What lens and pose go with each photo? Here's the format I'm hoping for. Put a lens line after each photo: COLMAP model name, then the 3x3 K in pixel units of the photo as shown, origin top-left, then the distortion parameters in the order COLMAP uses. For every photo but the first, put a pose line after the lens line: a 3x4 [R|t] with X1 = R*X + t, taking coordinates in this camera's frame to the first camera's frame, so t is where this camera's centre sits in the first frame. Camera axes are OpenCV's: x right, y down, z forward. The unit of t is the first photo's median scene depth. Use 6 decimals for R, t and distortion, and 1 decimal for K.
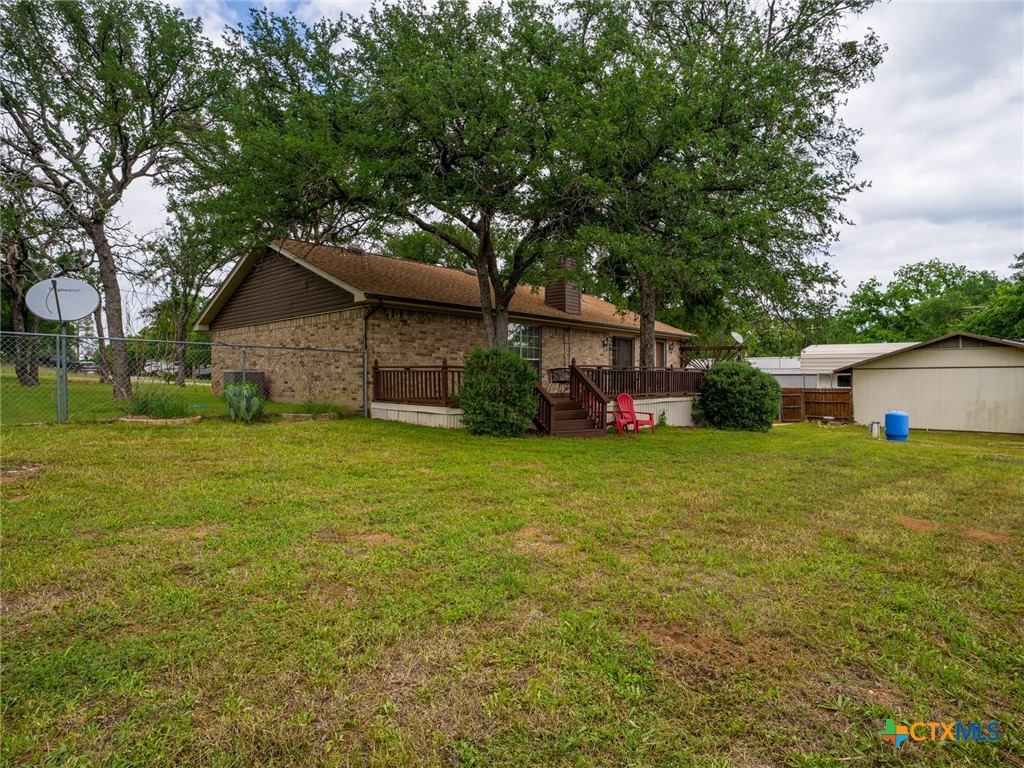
lens RADIAL K [[559.5, 0, 510.1], [0, 559.5, 379.7], [0, 0, 1]] dist [-0.017662, 0.005205]
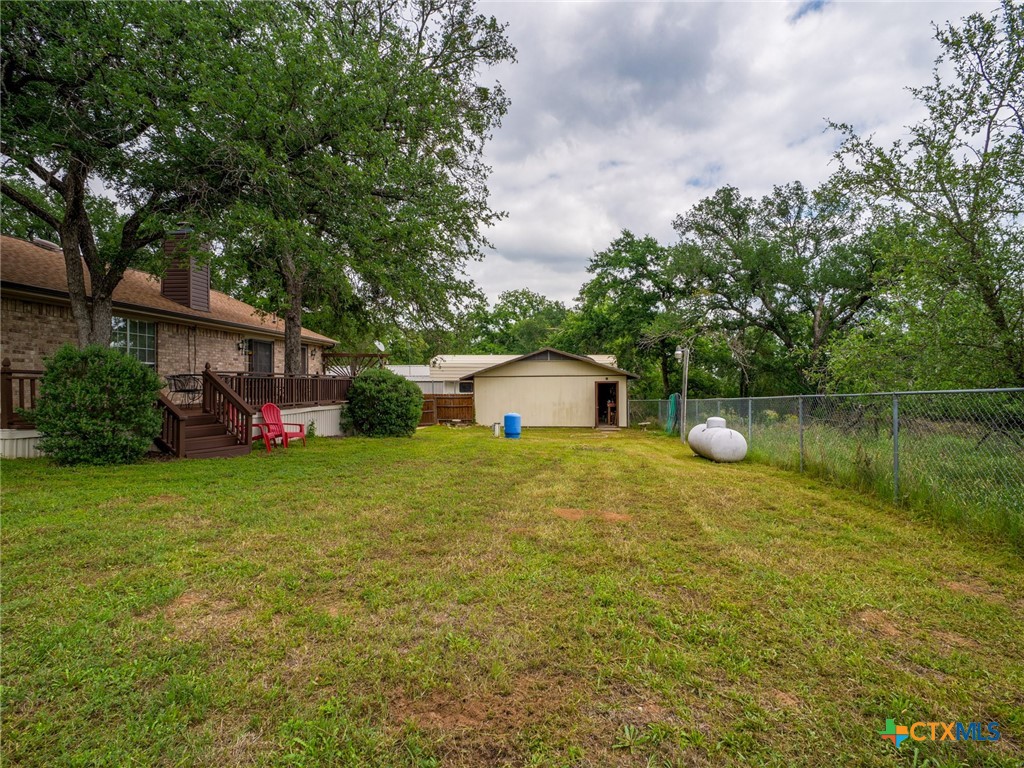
lens RADIAL K [[559.5, 0, 508.6], [0, 559.5, 382.1], [0, 0, 1]] dist [-0.017662, 0.005205]
pose [[0.803421, -0.000567, 0.595411, -0.021473], [0.005144, 0.999969, -0.005989, -0.002080], [-0.595389, 0.007874, 0.803399, 0.058448]]
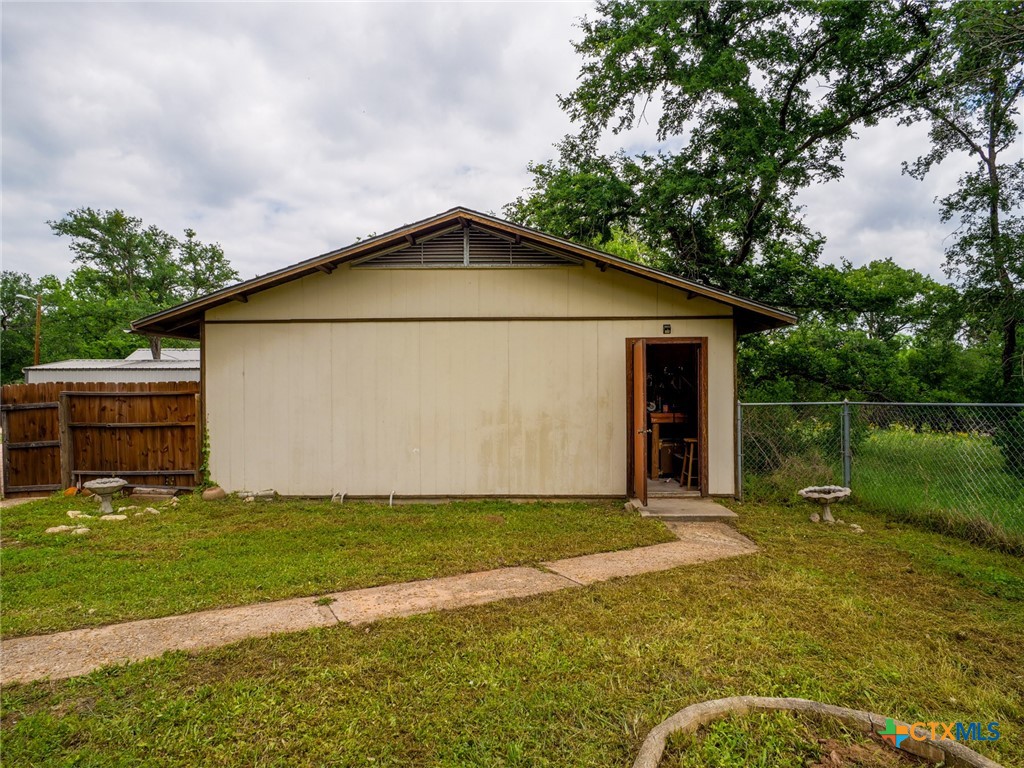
lens RADIAL K [[559.5, 0, 511.2], [0, 559.5, 385.4], [0, 0, 1]] dist [-0.017662, 0.005205]
pose [[0.725948, 0.002267, 0.687746, 0.895670], [0.003705, 0.999967, -0.007207, 0.035684], [-0.687739, 0.007780, 0.725916, 1.099753]]
